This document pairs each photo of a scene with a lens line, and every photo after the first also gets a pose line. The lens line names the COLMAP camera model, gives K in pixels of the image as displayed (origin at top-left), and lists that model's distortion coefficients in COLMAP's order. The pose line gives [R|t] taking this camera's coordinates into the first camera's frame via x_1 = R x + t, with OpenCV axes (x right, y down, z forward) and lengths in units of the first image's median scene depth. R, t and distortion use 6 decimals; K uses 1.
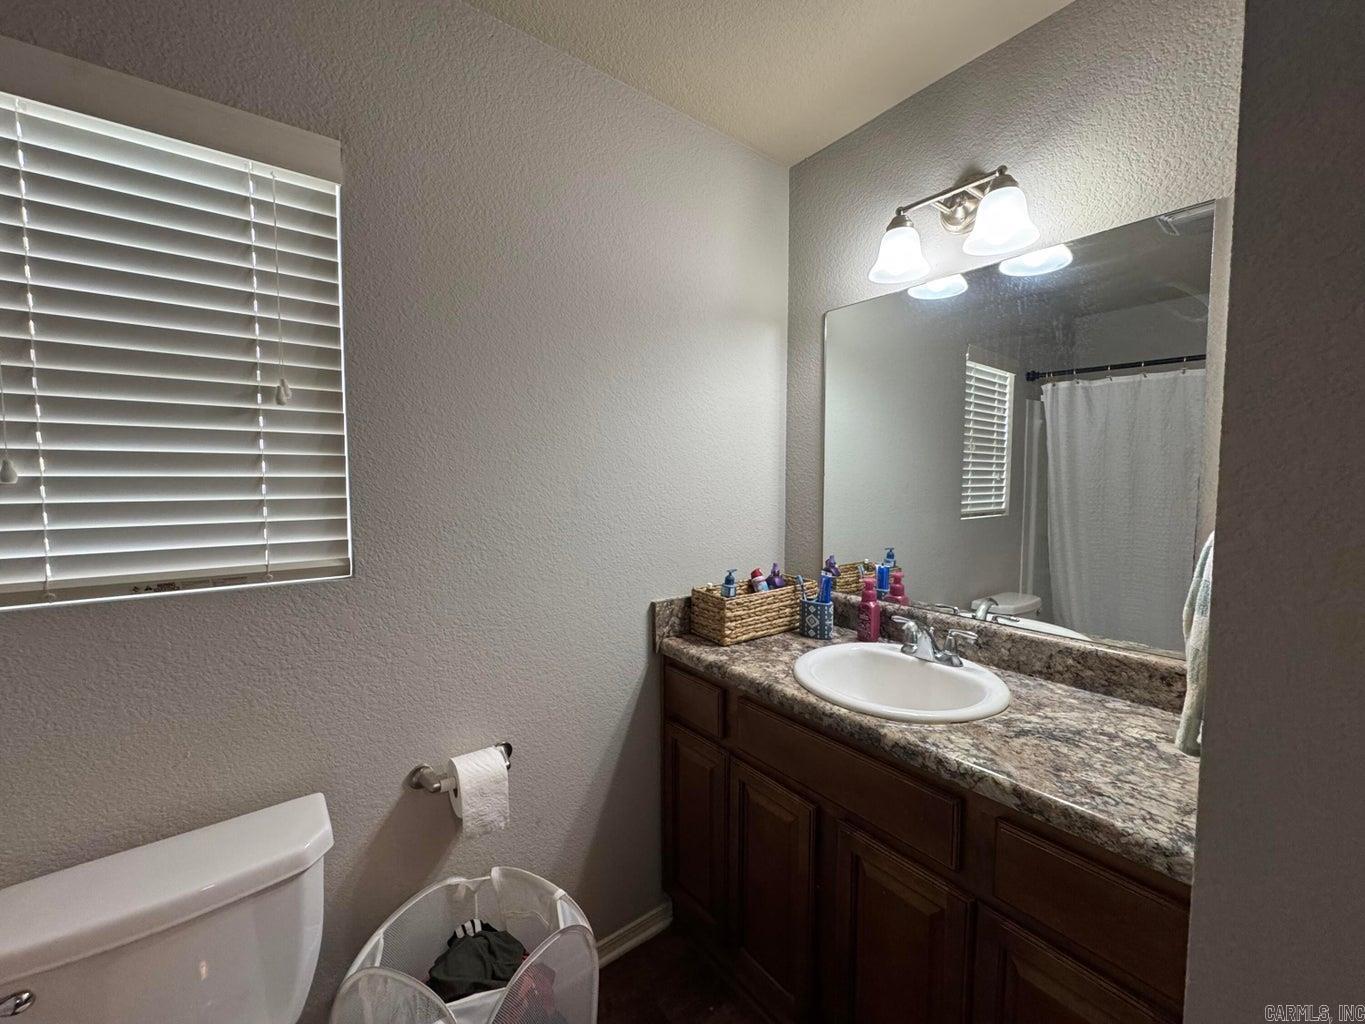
lens RADIAL K [[540.5, 0, 683.3], [0, 540.5, 510.2], [0, 0, 1]] dist [-0.000765, 0.000499]
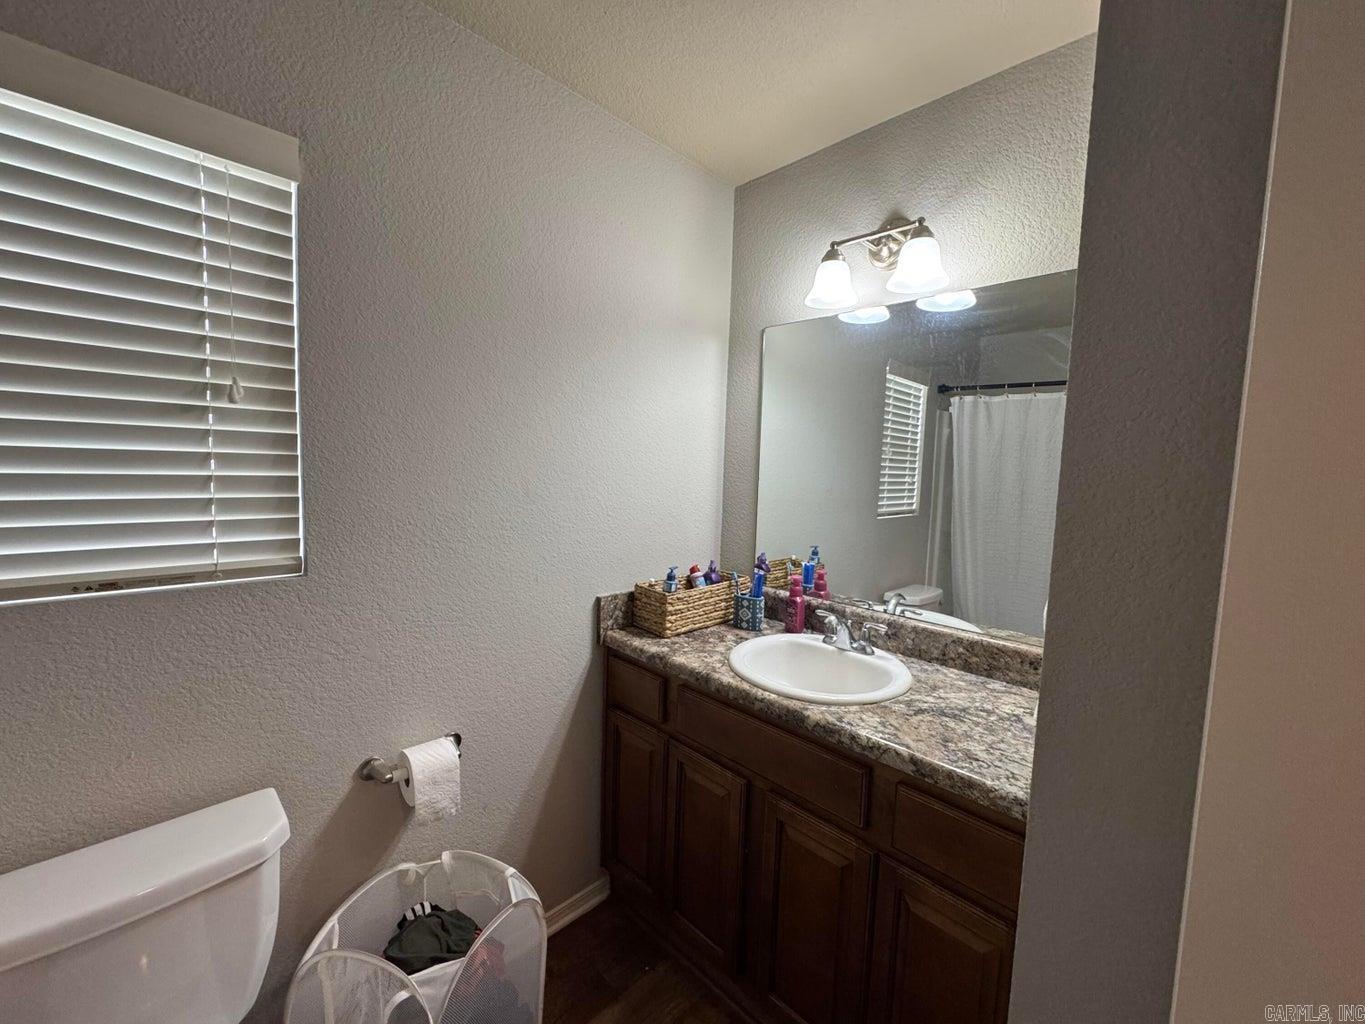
lens RADIAL K [[540.5, 0, 682.6], [0, 540.5, 509.1], [0, 0, 1]] dist [-0.000765, 0.000499]
pose [[0.991537, 0.021890, 0.127966, -0.043702], [-0.024834, 0.999461, 0.021459, -0.038587], [-0.127427, -0.024455, 0.991546, -0.085830]]
